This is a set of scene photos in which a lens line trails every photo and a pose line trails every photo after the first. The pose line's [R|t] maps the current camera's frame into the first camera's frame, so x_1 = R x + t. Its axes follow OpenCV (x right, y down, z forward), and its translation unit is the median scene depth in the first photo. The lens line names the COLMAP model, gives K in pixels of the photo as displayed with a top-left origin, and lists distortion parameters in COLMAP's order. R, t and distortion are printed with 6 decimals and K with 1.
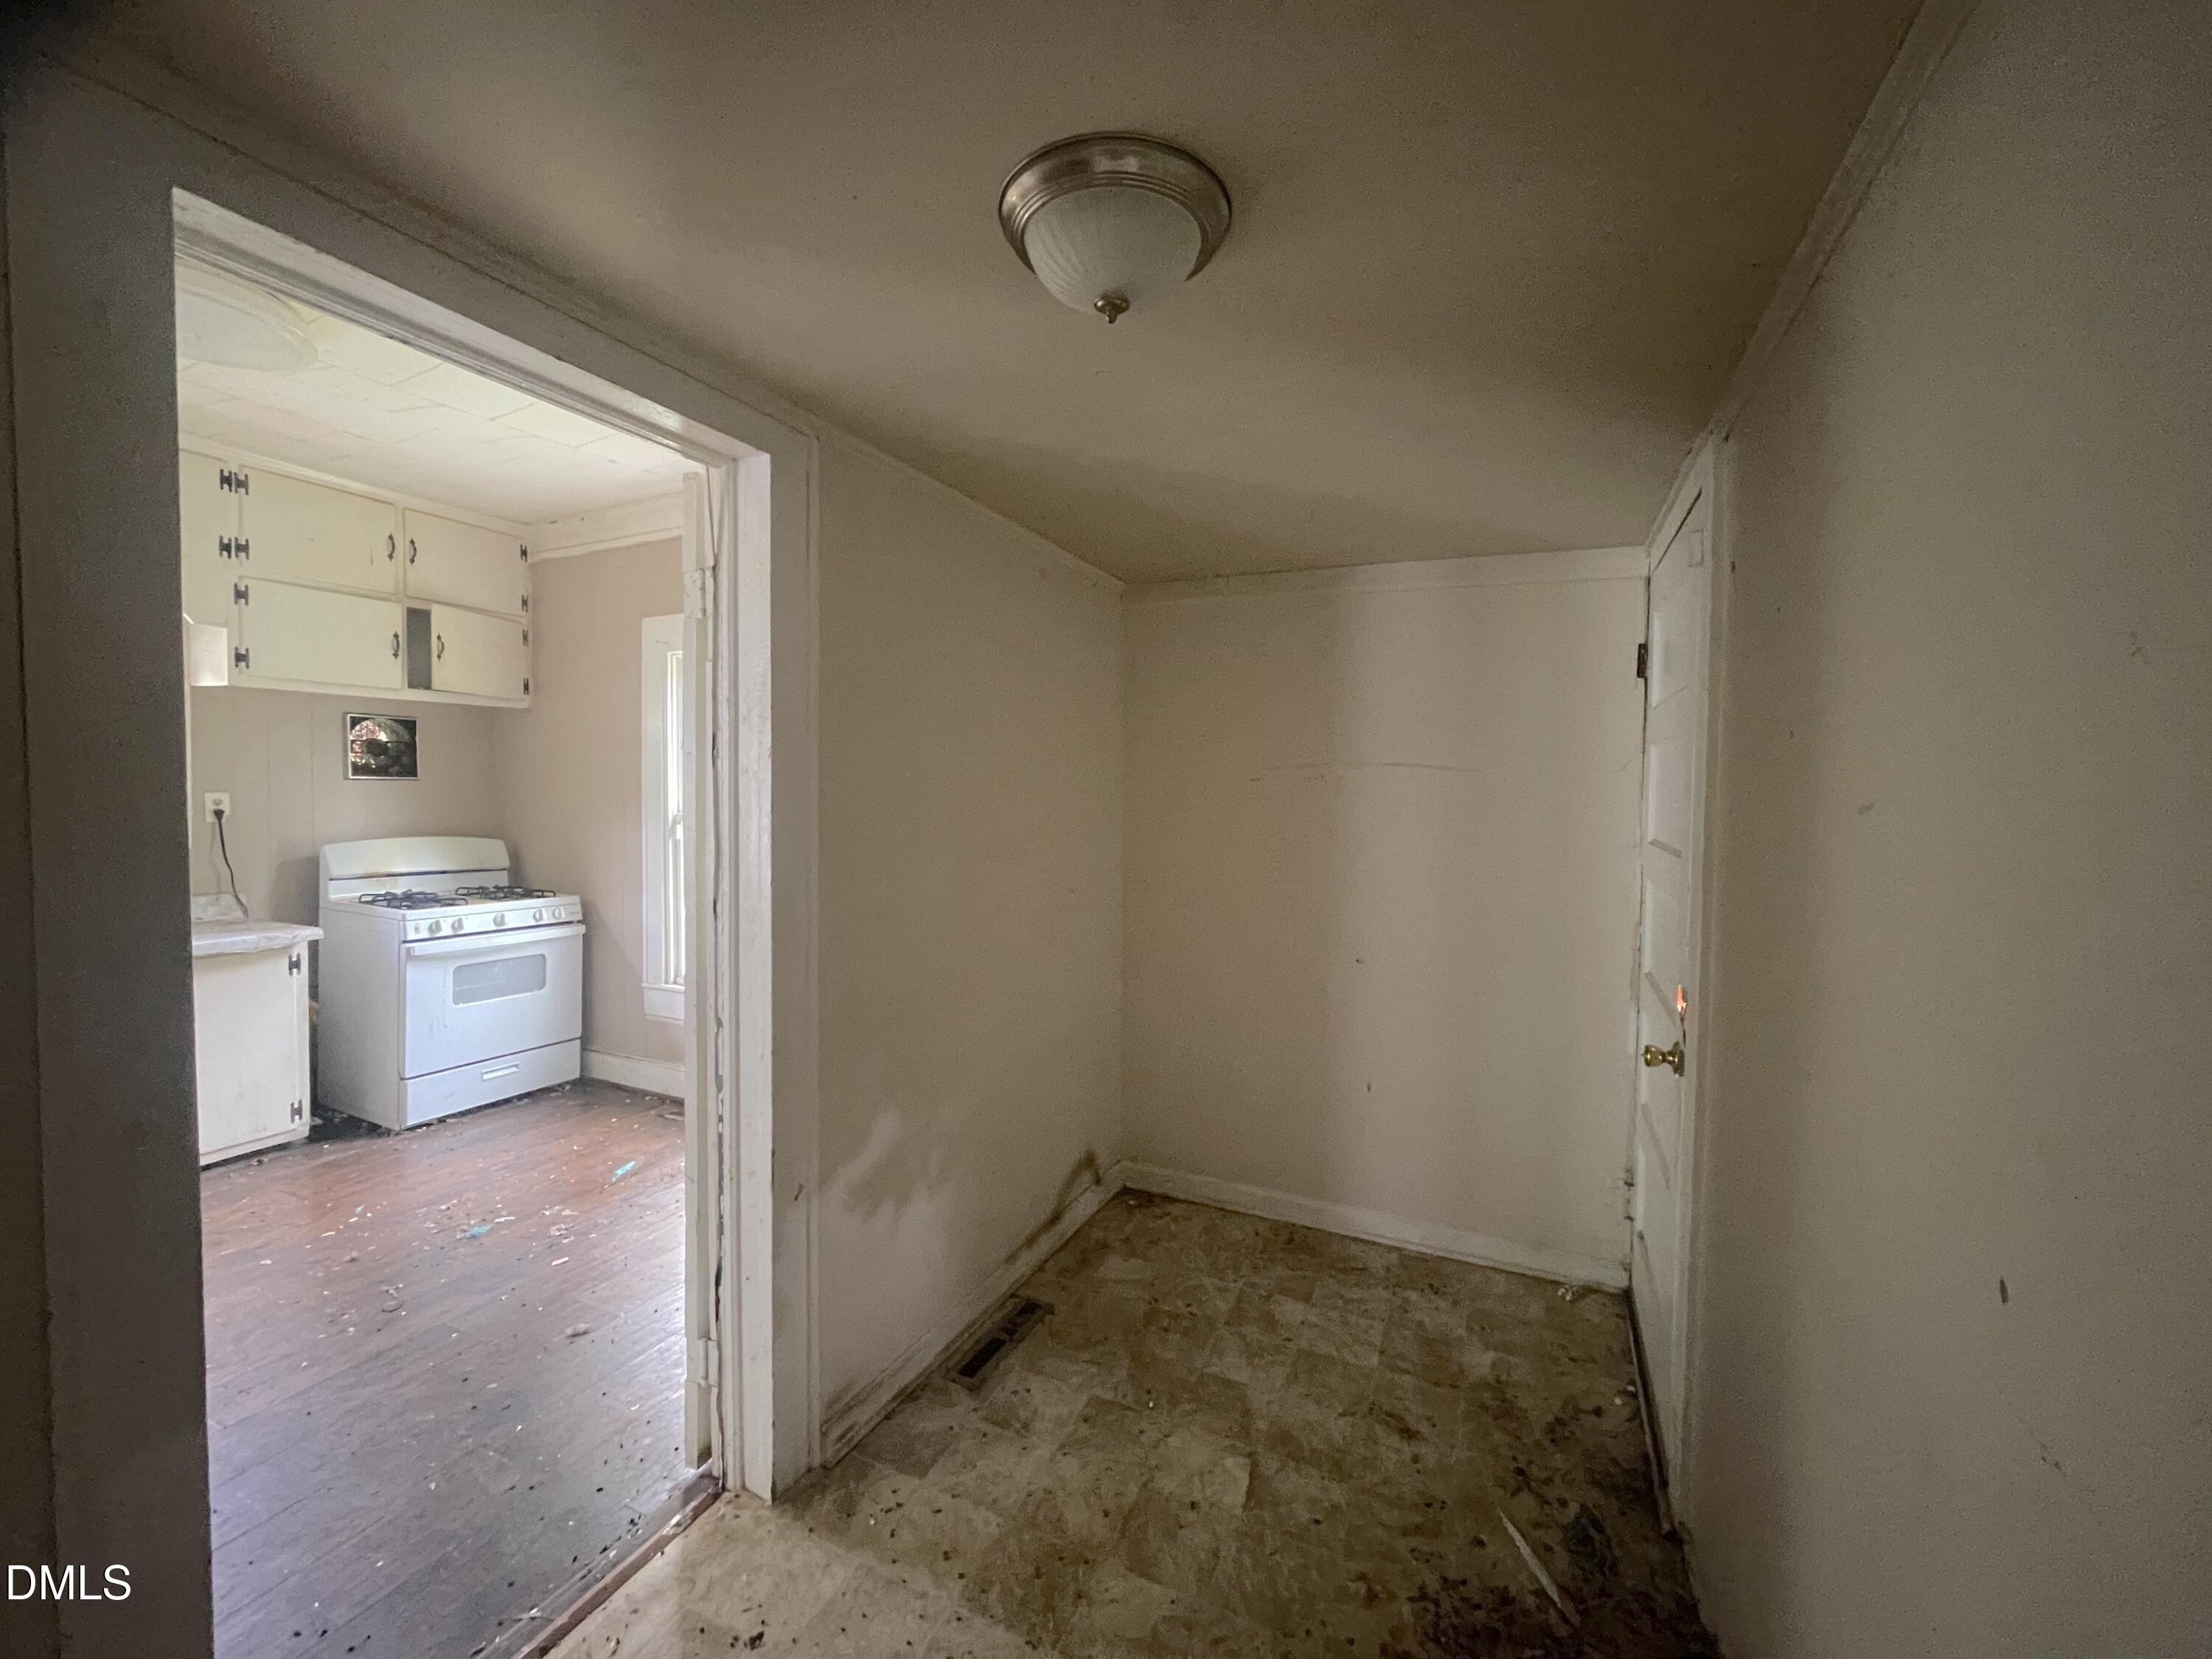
lens RADIAL K [[891.0, 0, 1102.0], [0, 891.0, 821.8], [0, 0, 1]] dist [-0.002118, -0.000333]
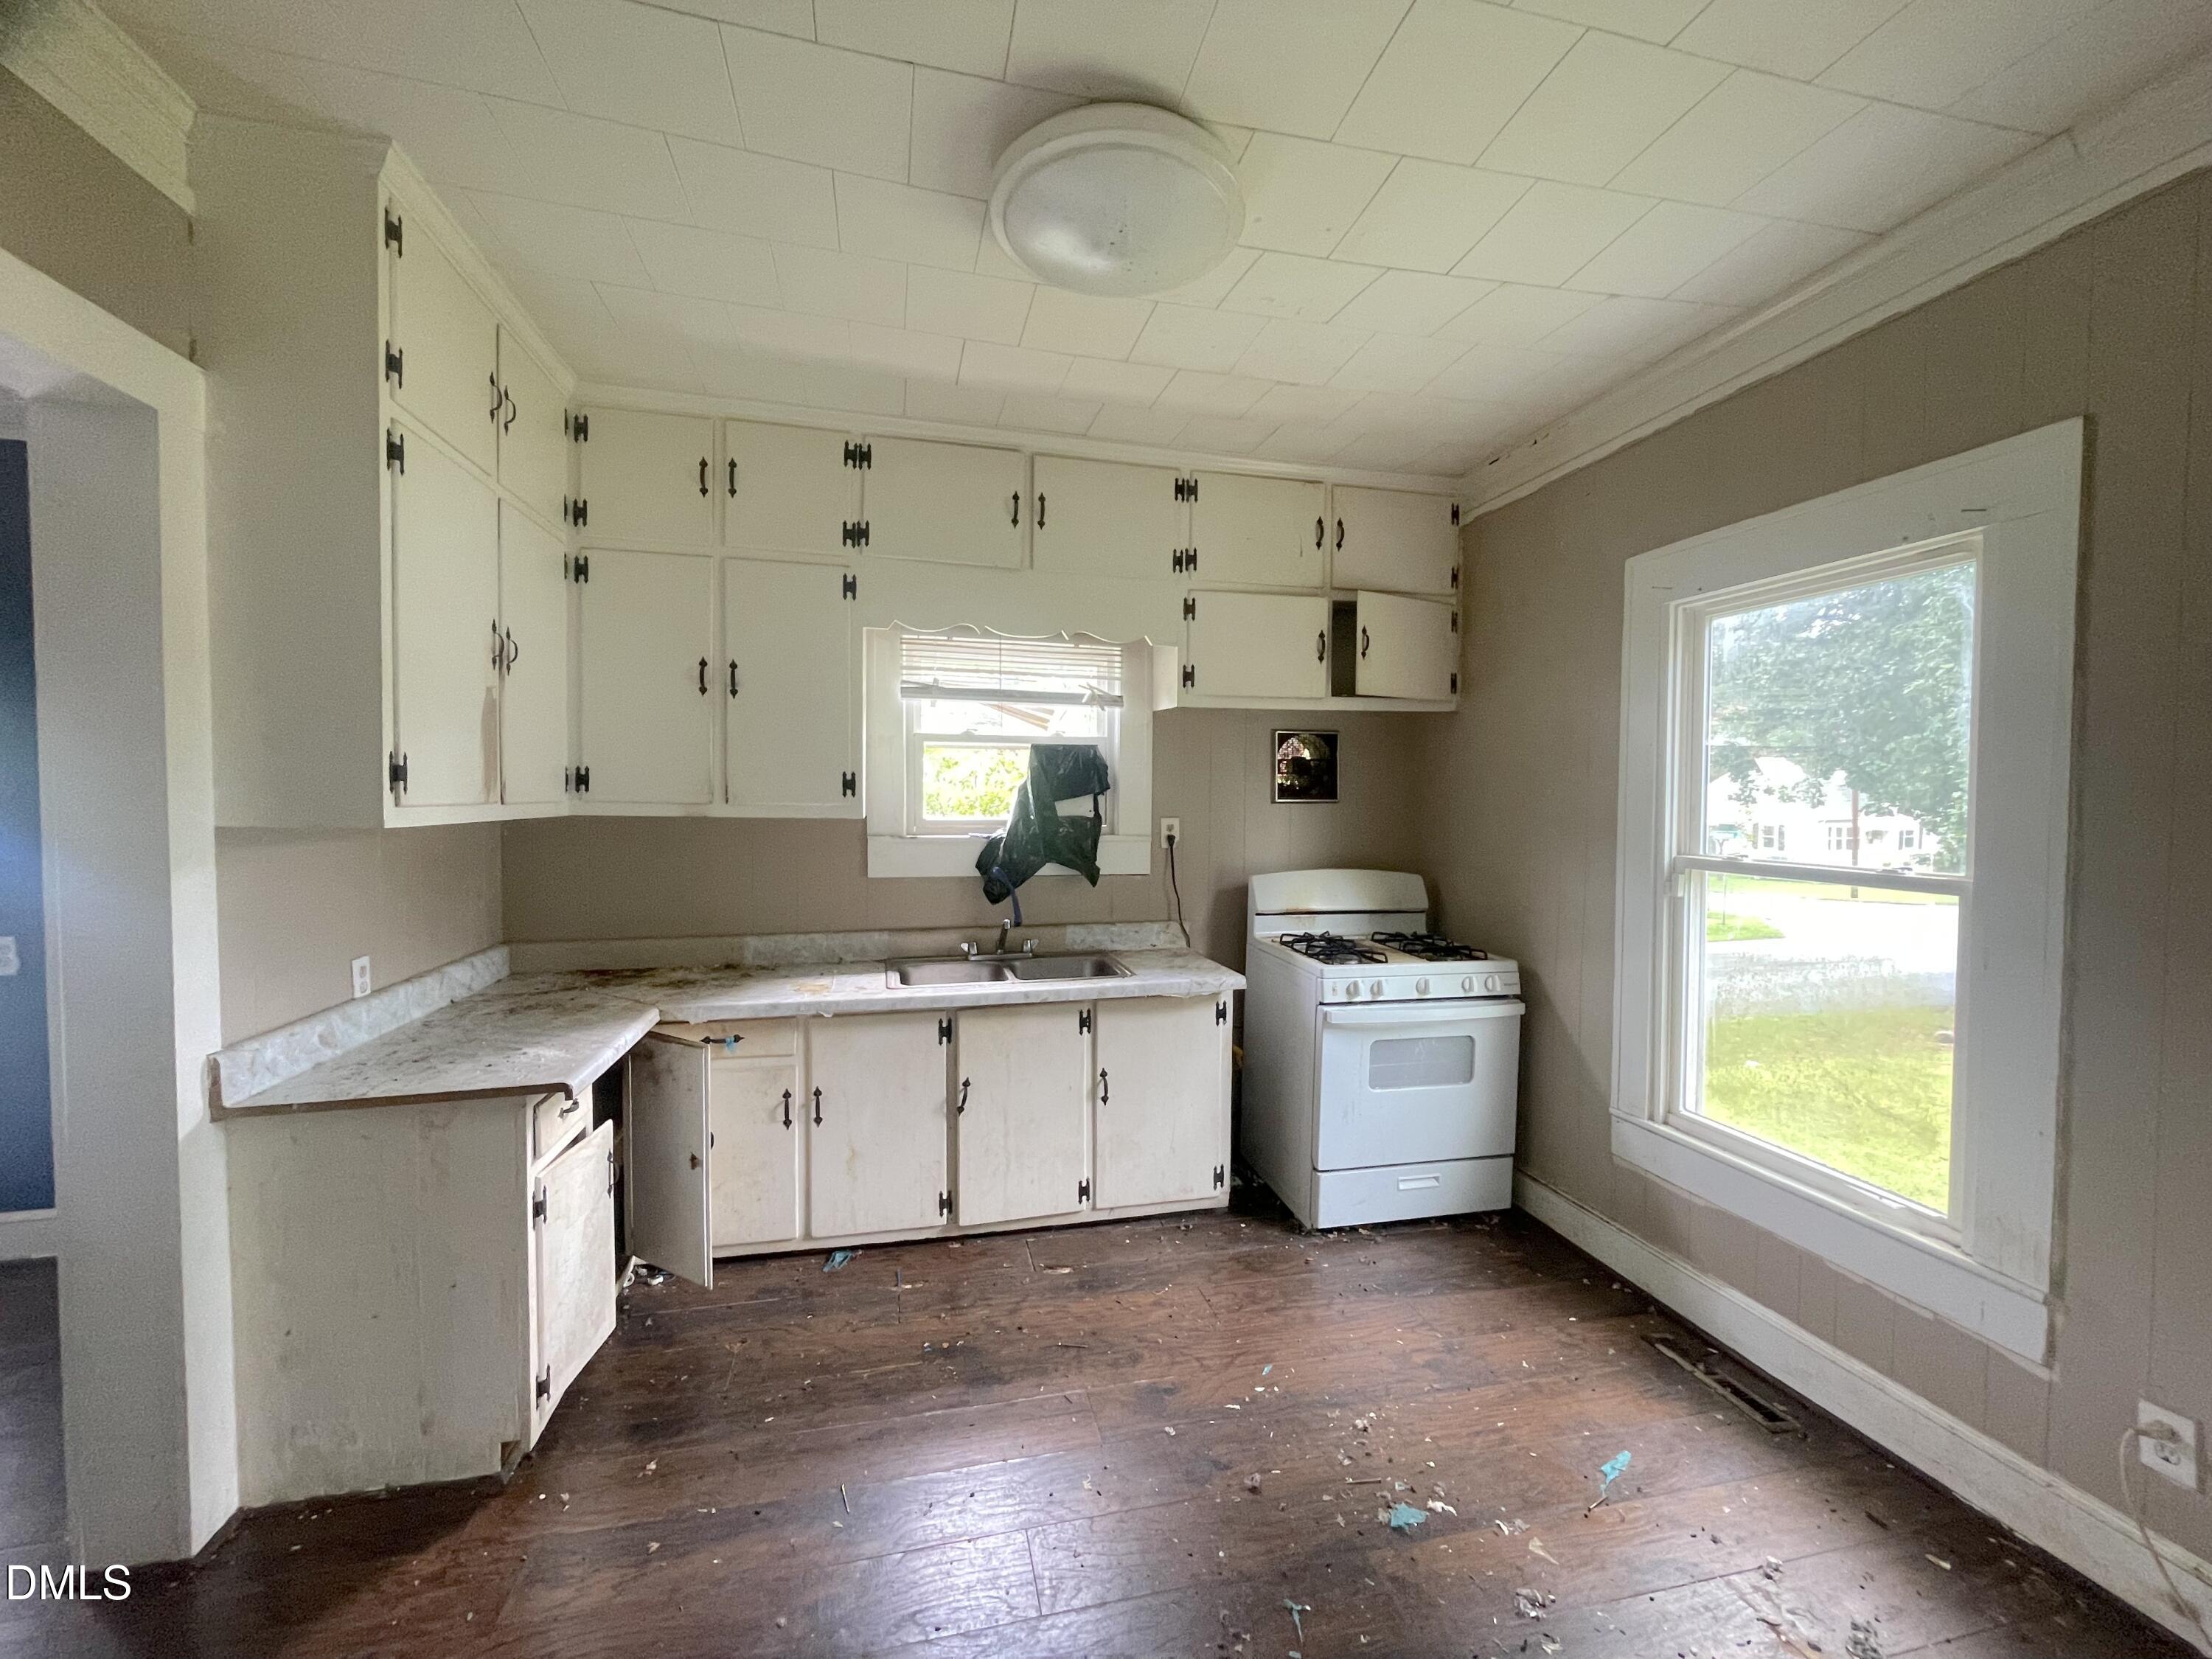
lens RADIAL K [[891.0, 0, 1093.9], [0, 891.0, 824.8], [0, 0, 1]] dist [-0.002118, -0.000333]
pose [[0.613278, 0.020663, -0.789597, -0.249654], [-0.023384, 0.999695, 0.007998, -0.029214], [0.789521, 0.013558, 0.613574, 0.305860]]
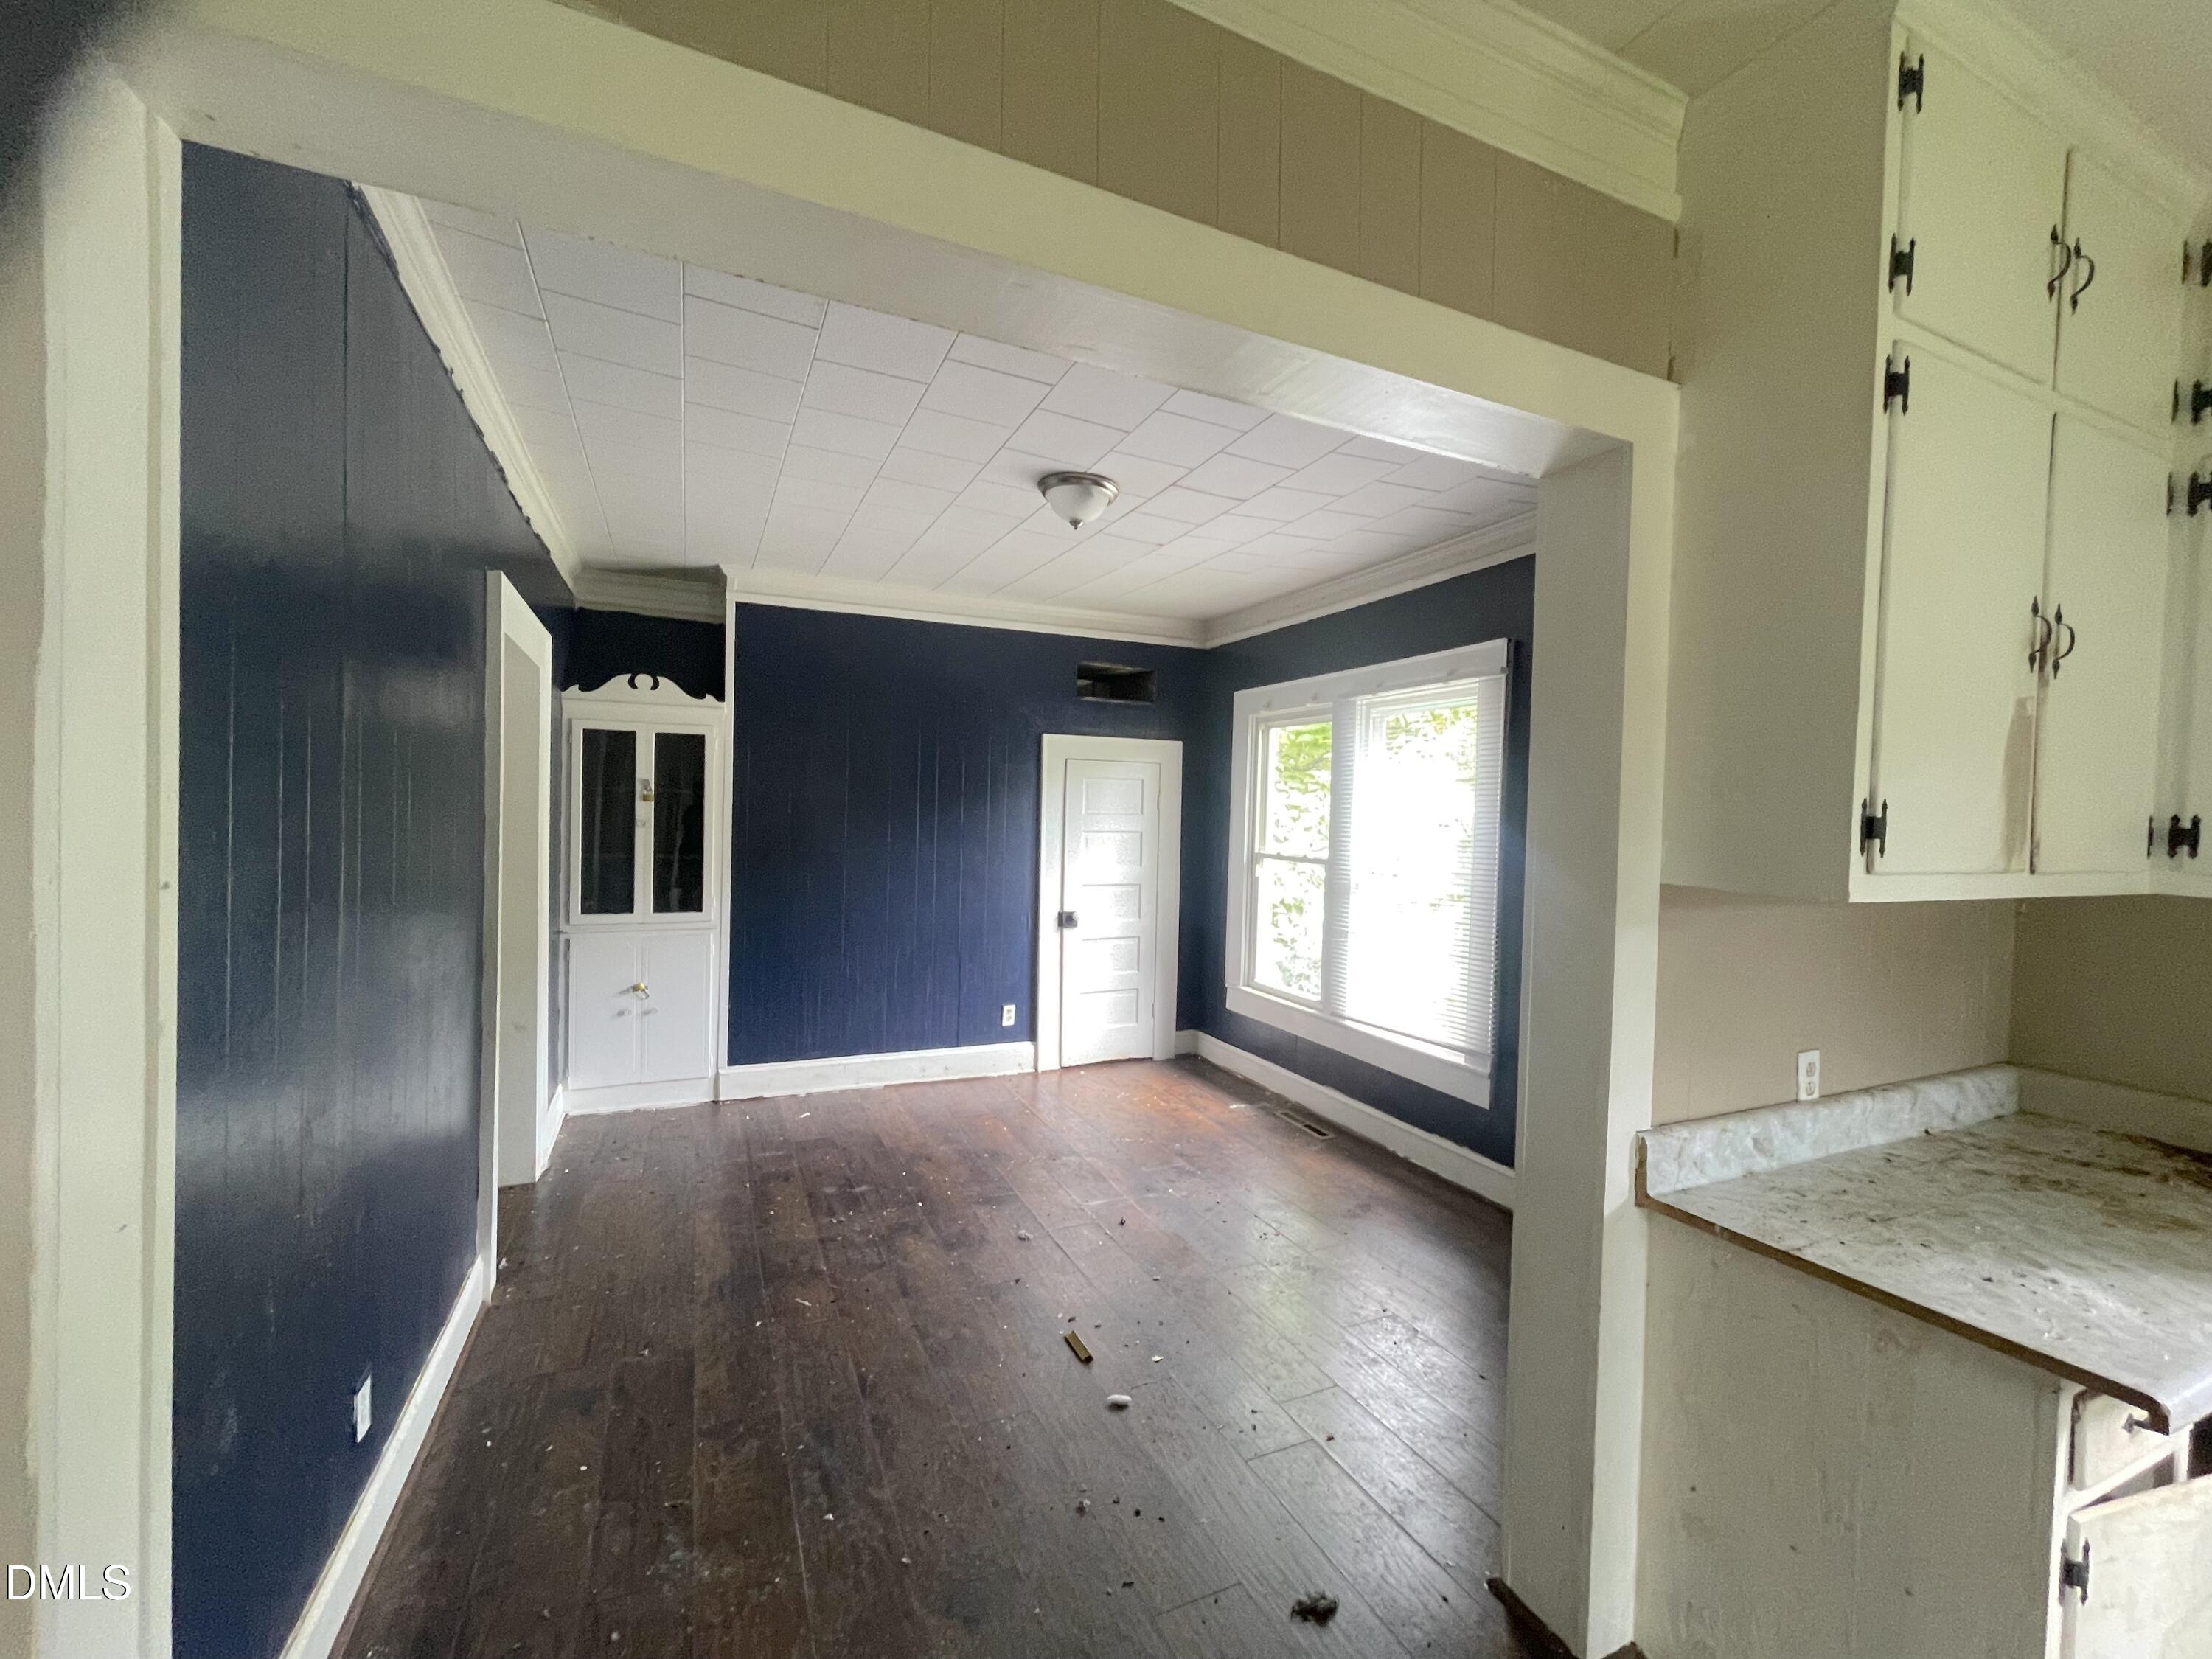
lens RADIAL K [[891.0, 0, 1112.4], [0, 891.0, 826.2], [0, 0, 1]] dist [-0.002118, -0.000333]
pose [[-0.649335, -0.016526, -0.760323, -0.400135], [-0.058140, 0.997917, 0.027963, -0.037299], [0.758277, 0.062362, -0.648943, 0.303799]]
